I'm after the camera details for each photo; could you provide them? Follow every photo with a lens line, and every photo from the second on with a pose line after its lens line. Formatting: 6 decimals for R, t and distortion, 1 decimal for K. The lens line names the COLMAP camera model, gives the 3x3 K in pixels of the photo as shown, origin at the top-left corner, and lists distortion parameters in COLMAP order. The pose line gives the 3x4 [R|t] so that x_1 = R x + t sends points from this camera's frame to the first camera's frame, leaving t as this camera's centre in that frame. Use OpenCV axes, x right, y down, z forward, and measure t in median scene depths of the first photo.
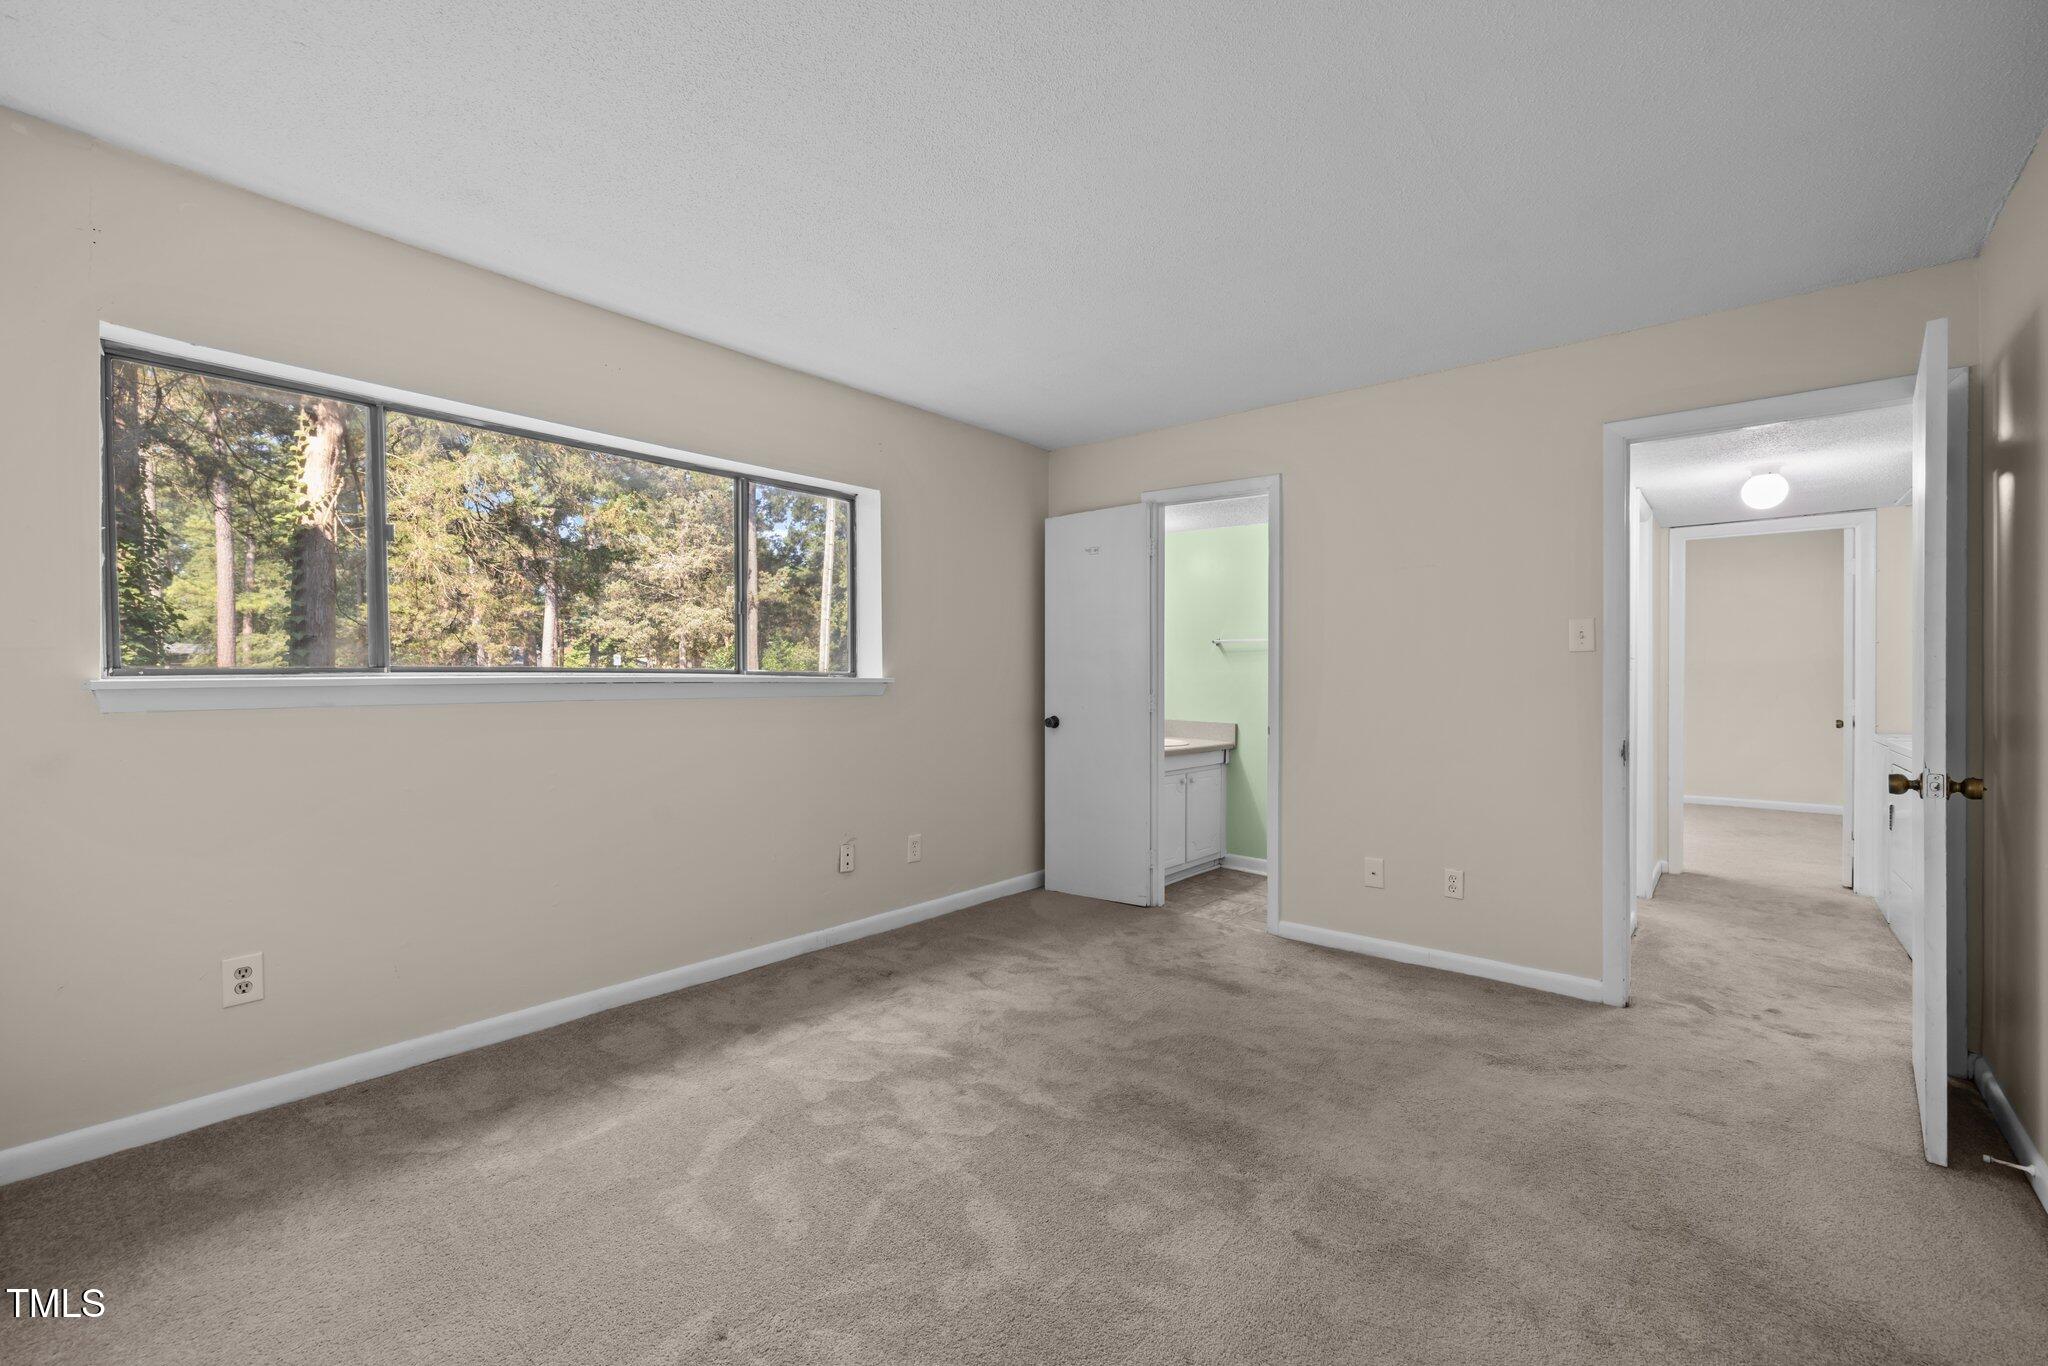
lens RADIAL K [[860.7, 0, 1017.1], [0, 860.7, 685.3], [0, 0, 1]] dist [0.001783, -0.000512]
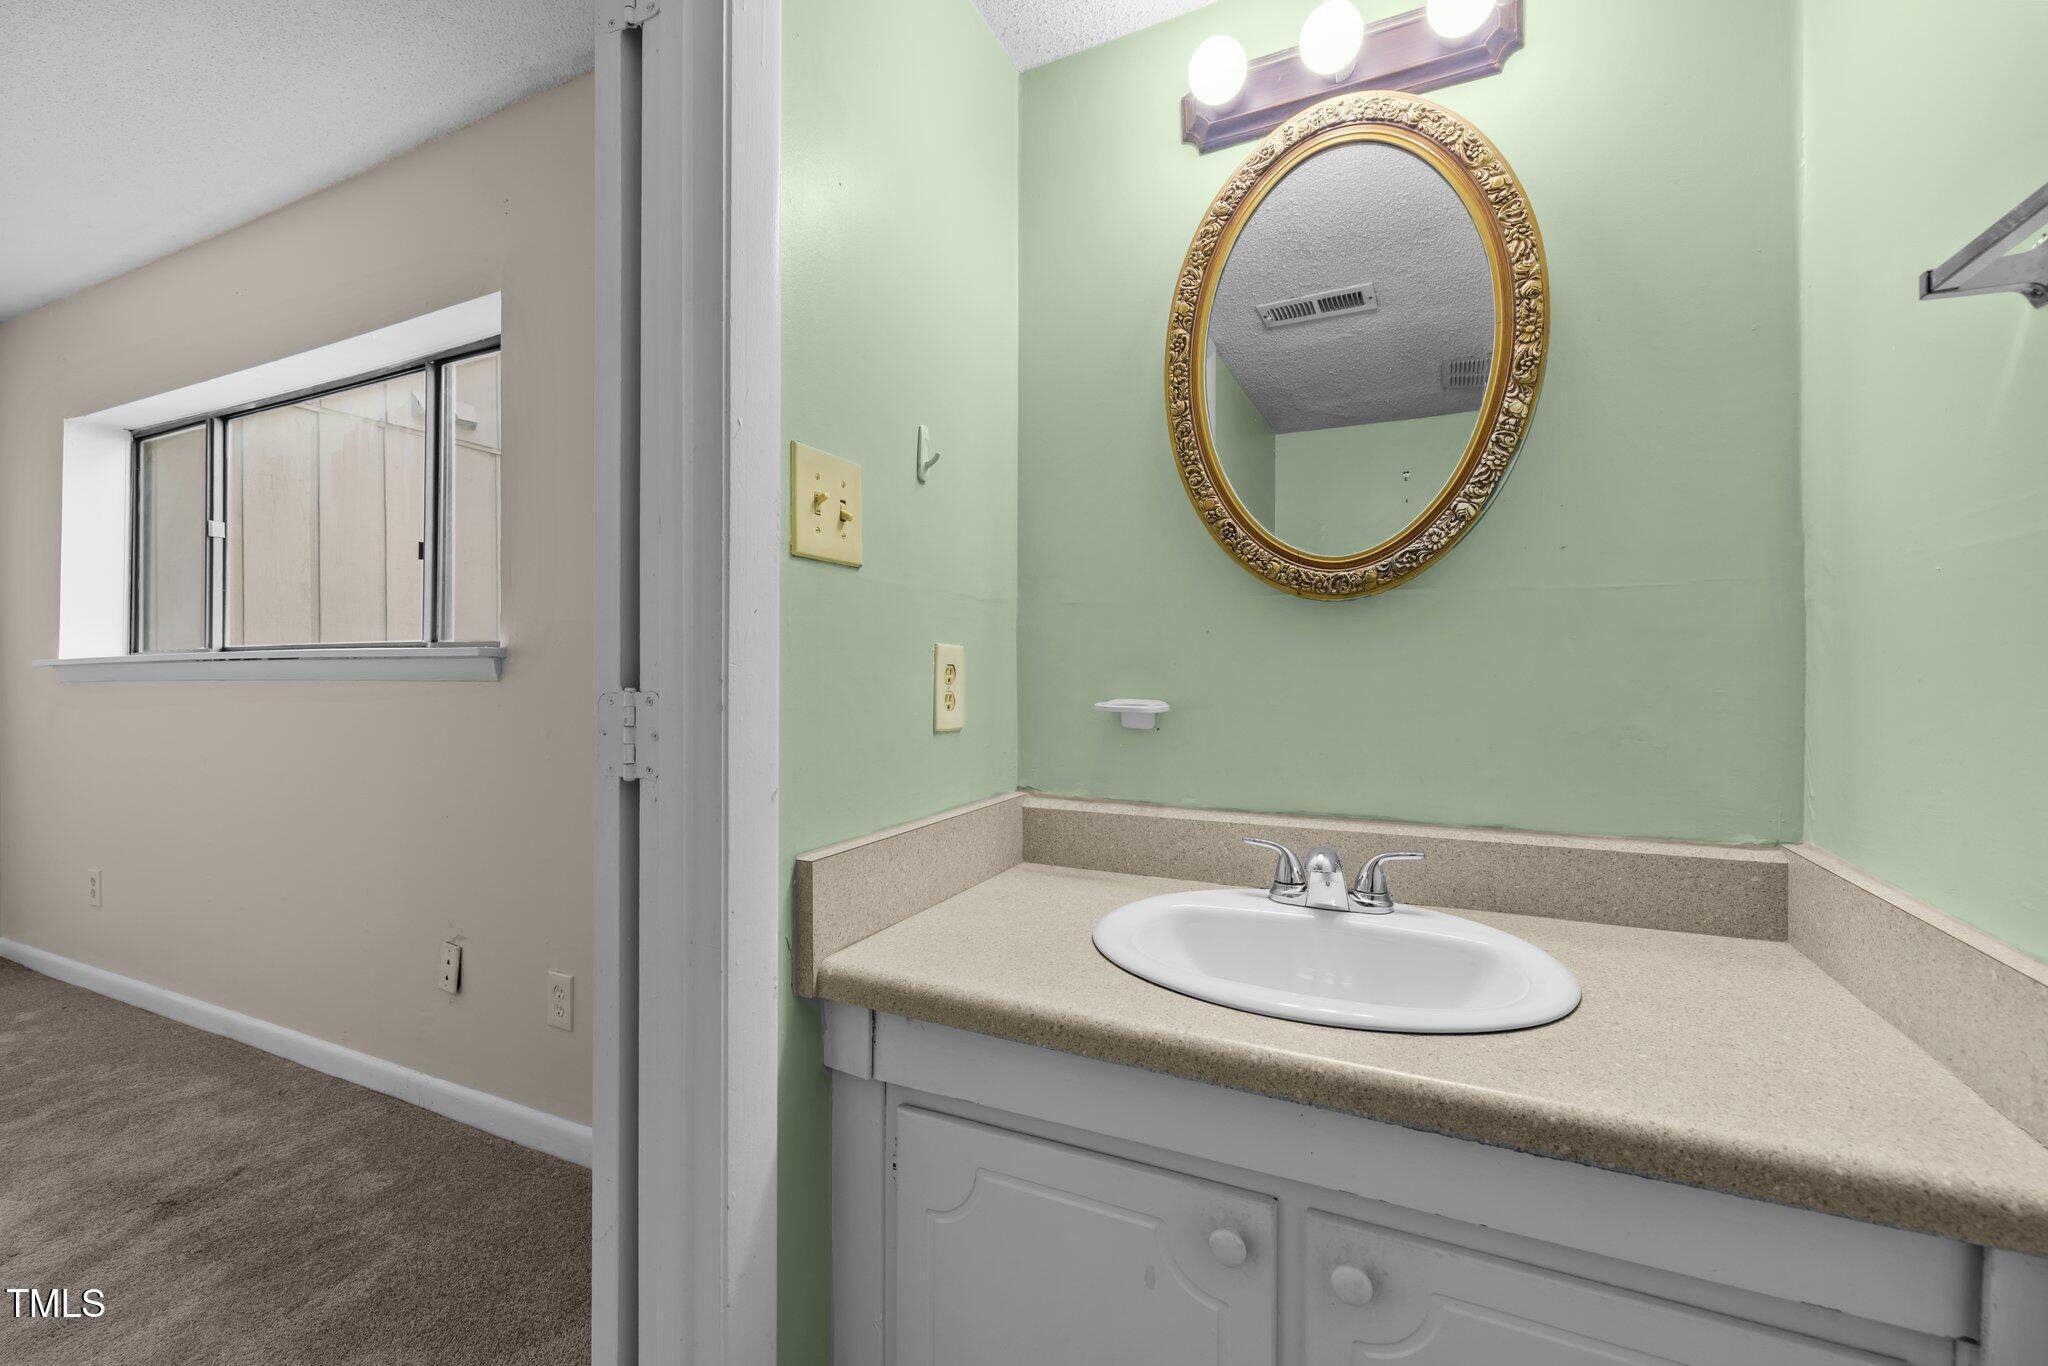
lens RADIAL K [[860.7, 0, 1040.4], [0, 860.7, 672.2], [0, 0, 1]] dist [0.001783, -0.000512]
pose [[0.268409, 0.003308, -0.963299, 0.552363], [-0.002418, 0.999993, 0.002760, 0.004230], [0.963302, 0.001588, 0.268415, 1.494784]]
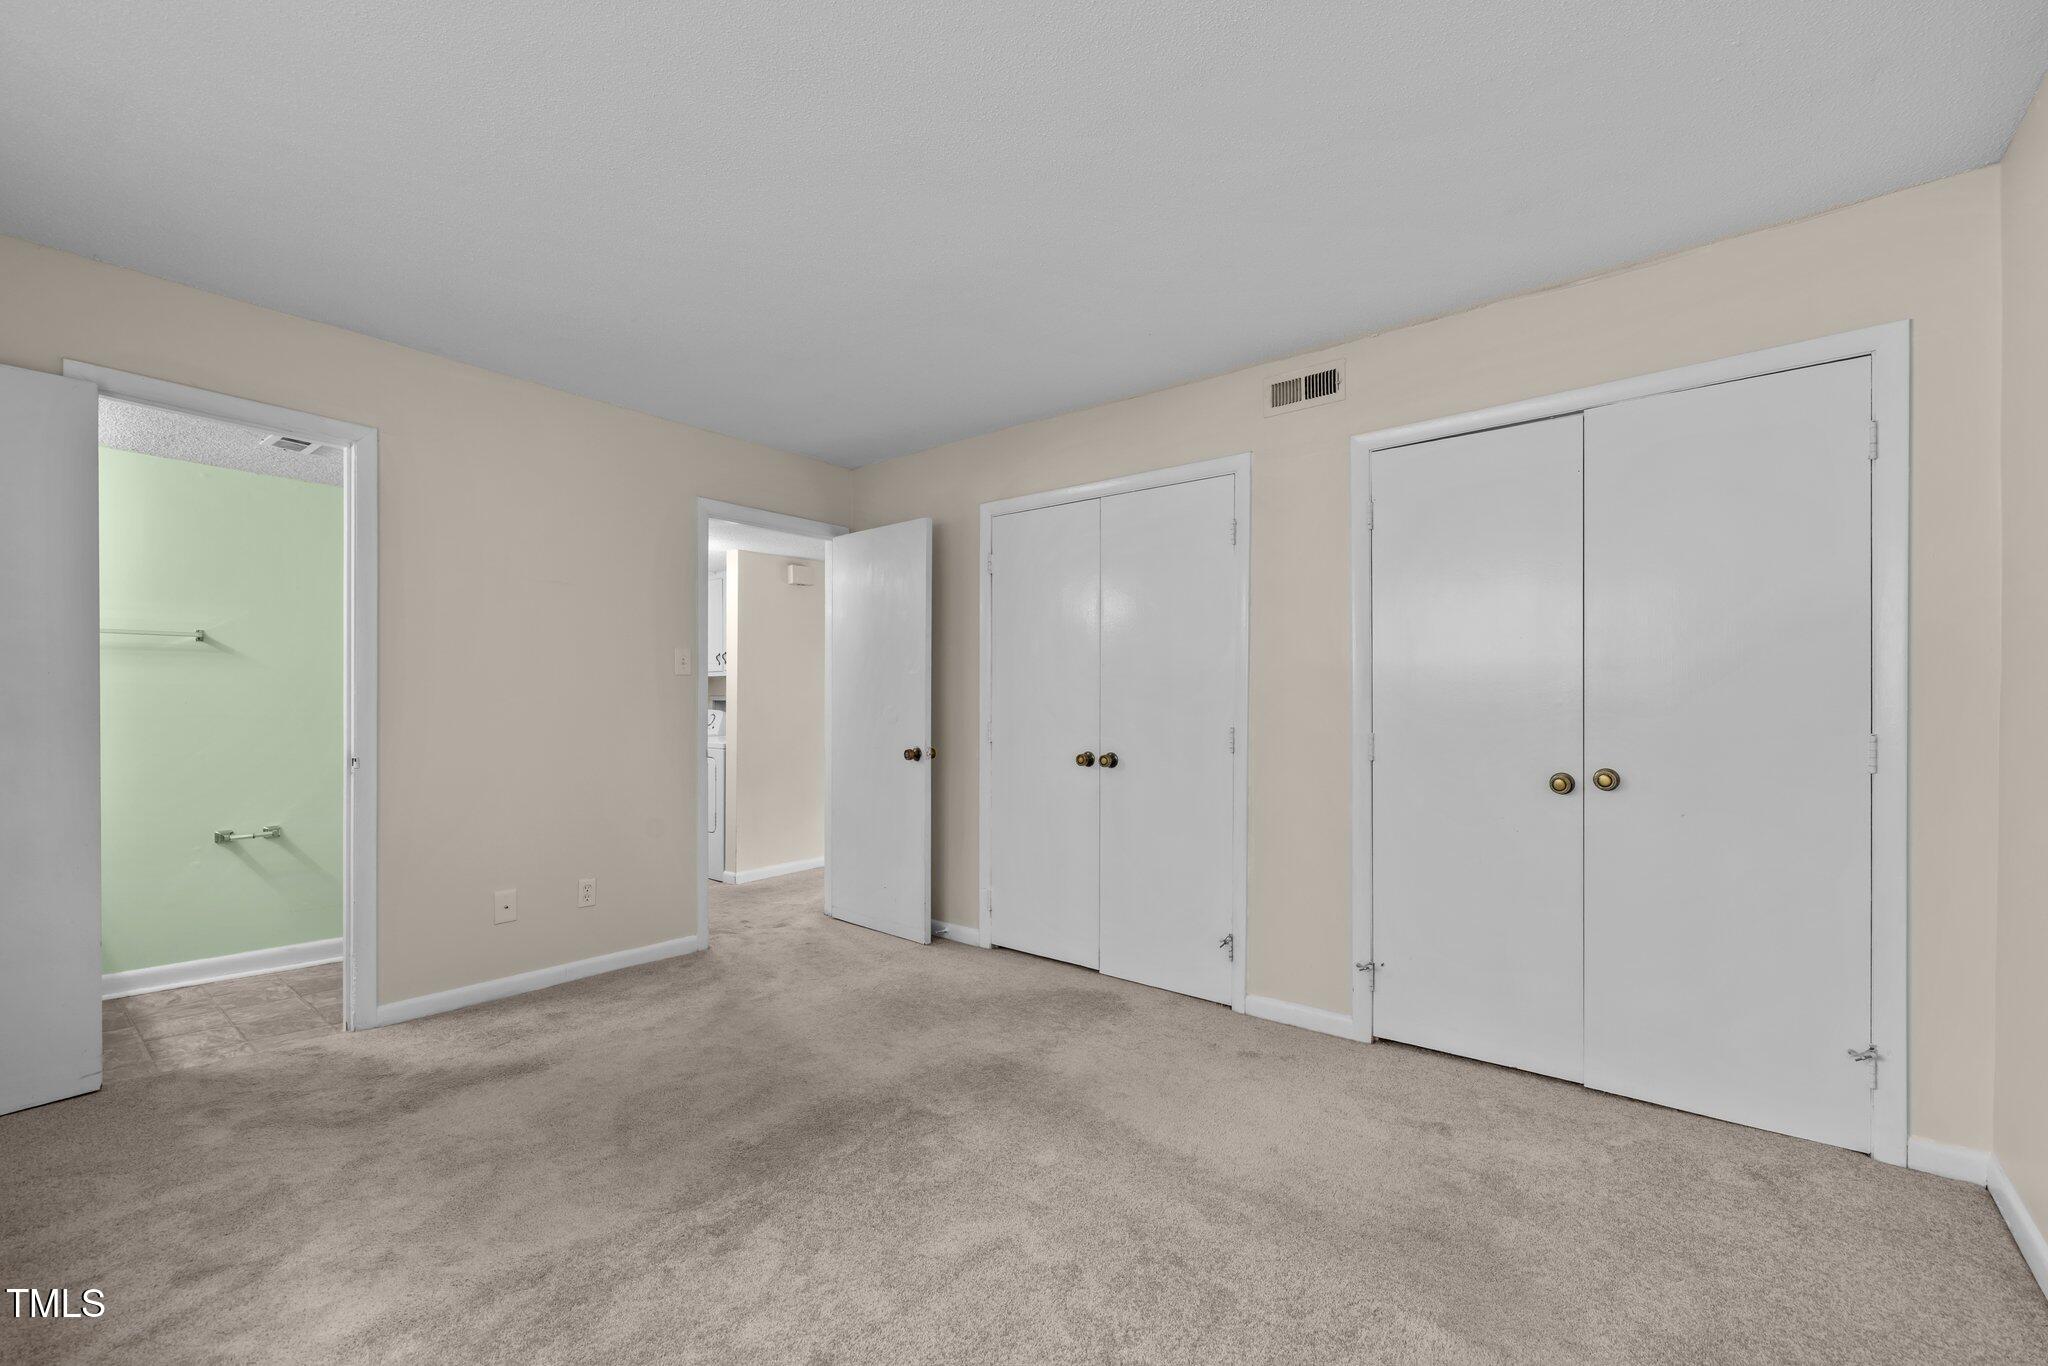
lens RADIAL K [[860.7, 0, 1033.3], [0, 860.7, 695.3], [0, 0, 1]] dist [0.001783, -0.000512]
pose [[-0.033532, 0.001826, 0.999436, -0.634253], [-0.004091, 0.999990, -0.001964, -0.009898], [-0.999429, -0.004155, -0.033524, 0.567187]]
